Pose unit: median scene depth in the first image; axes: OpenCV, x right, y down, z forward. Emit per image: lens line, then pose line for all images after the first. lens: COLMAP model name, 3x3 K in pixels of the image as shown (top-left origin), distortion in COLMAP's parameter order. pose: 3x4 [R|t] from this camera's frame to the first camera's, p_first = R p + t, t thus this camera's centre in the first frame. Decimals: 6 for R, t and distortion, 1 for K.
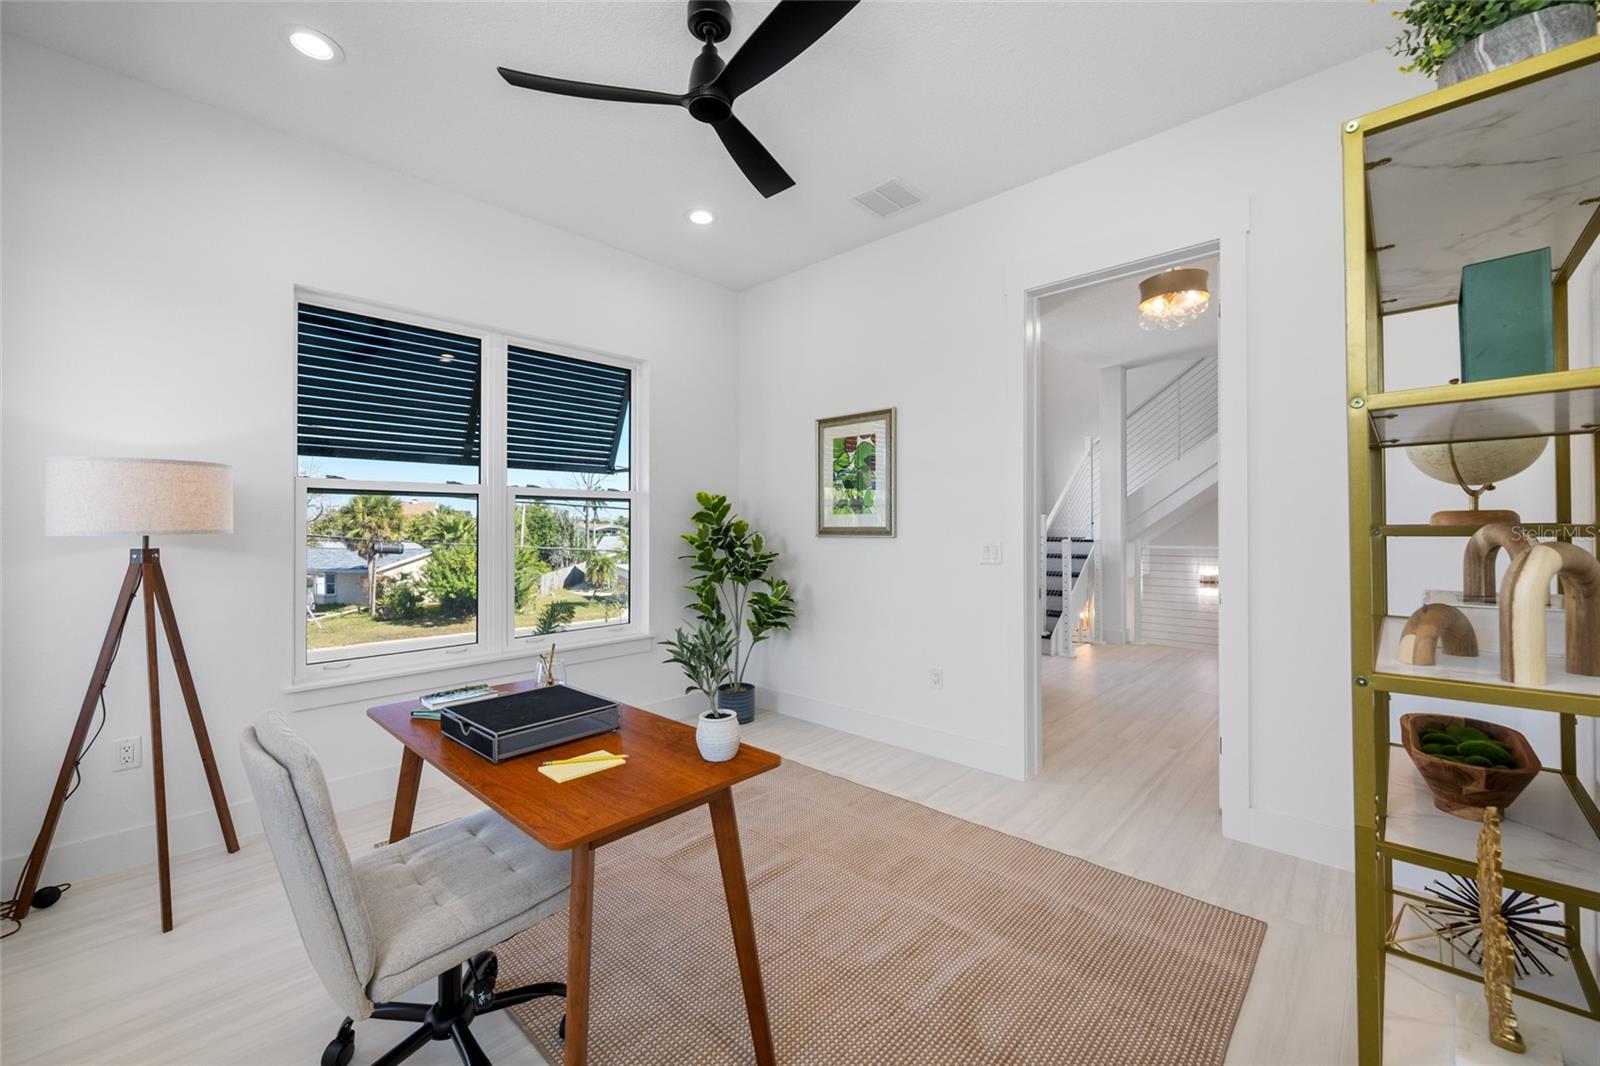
lens RADIAL K [[635.5, 0, 797.9], [0, 635.5, 522.2], [0, 0, 1]] dist [-0.001683, -0.000256]
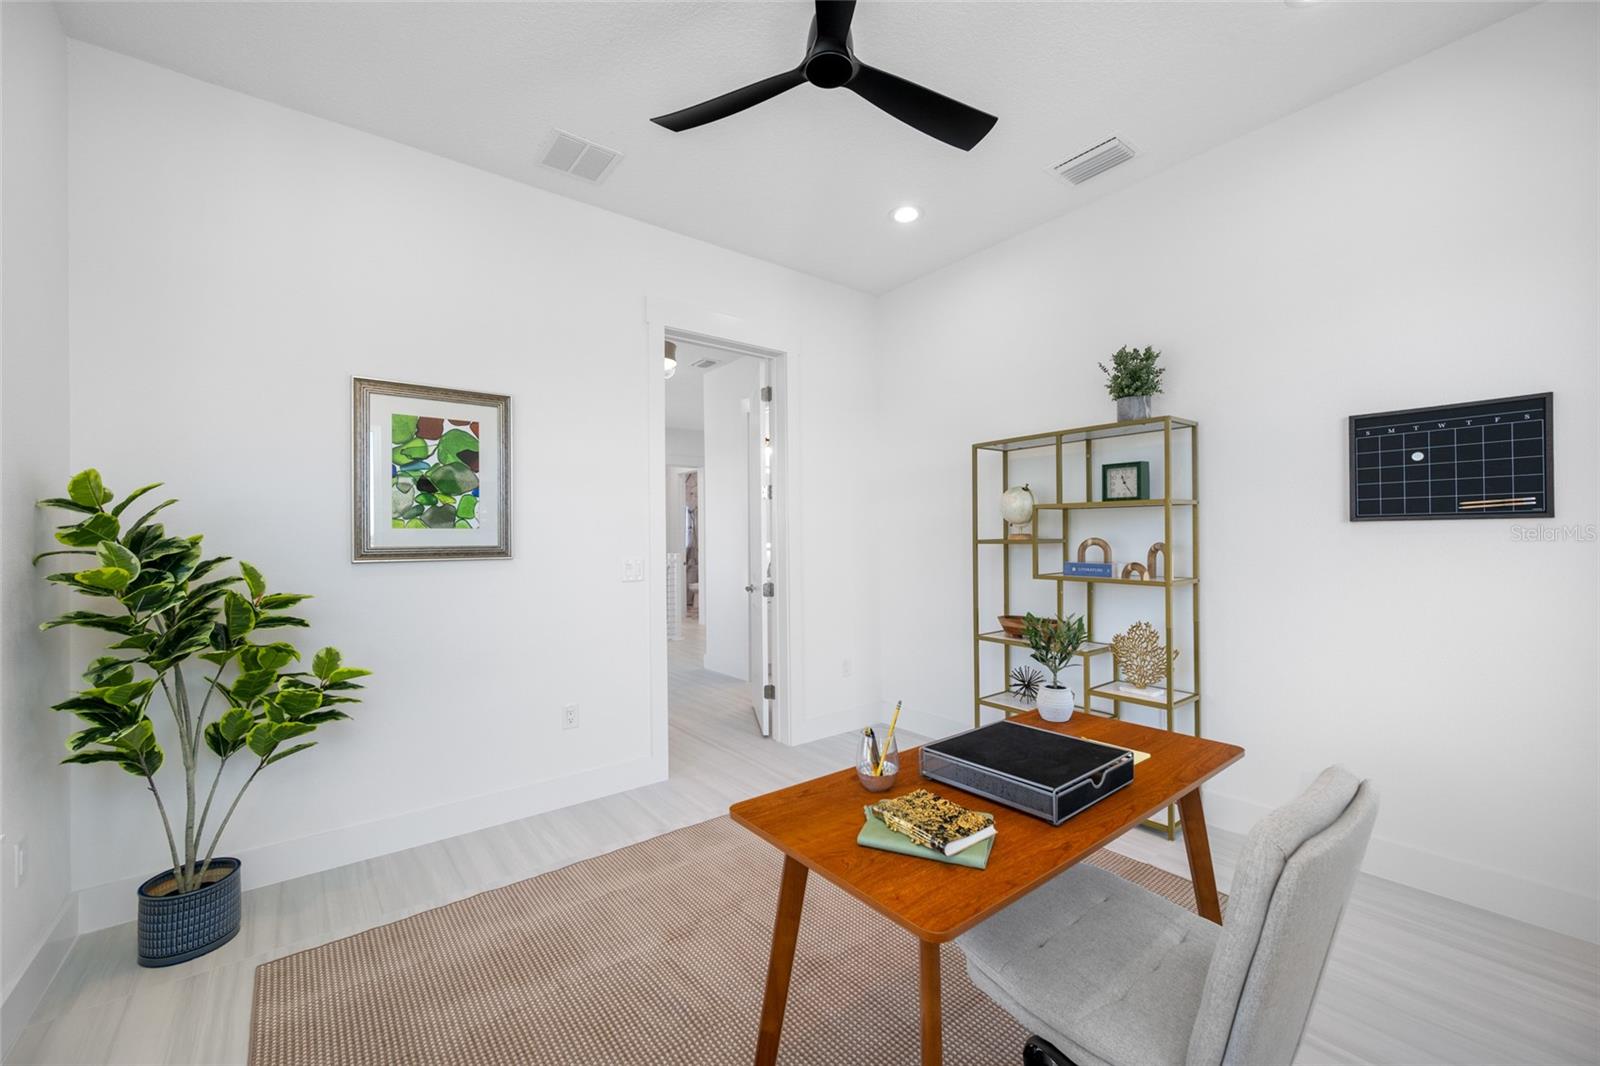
lens RADIAL K [[645.8, 0, 800.0], [0, 645.8, 533.0], [0, 0, 1]] dist [0.002273, 0.000112]
pose [[0.147532, 0.009725, 0.989009, -0.569109], [0.001922, 0.999947, -0.010119, 0.000506], [-0.989055, 0.003394, 0.147506, 0.499744]]
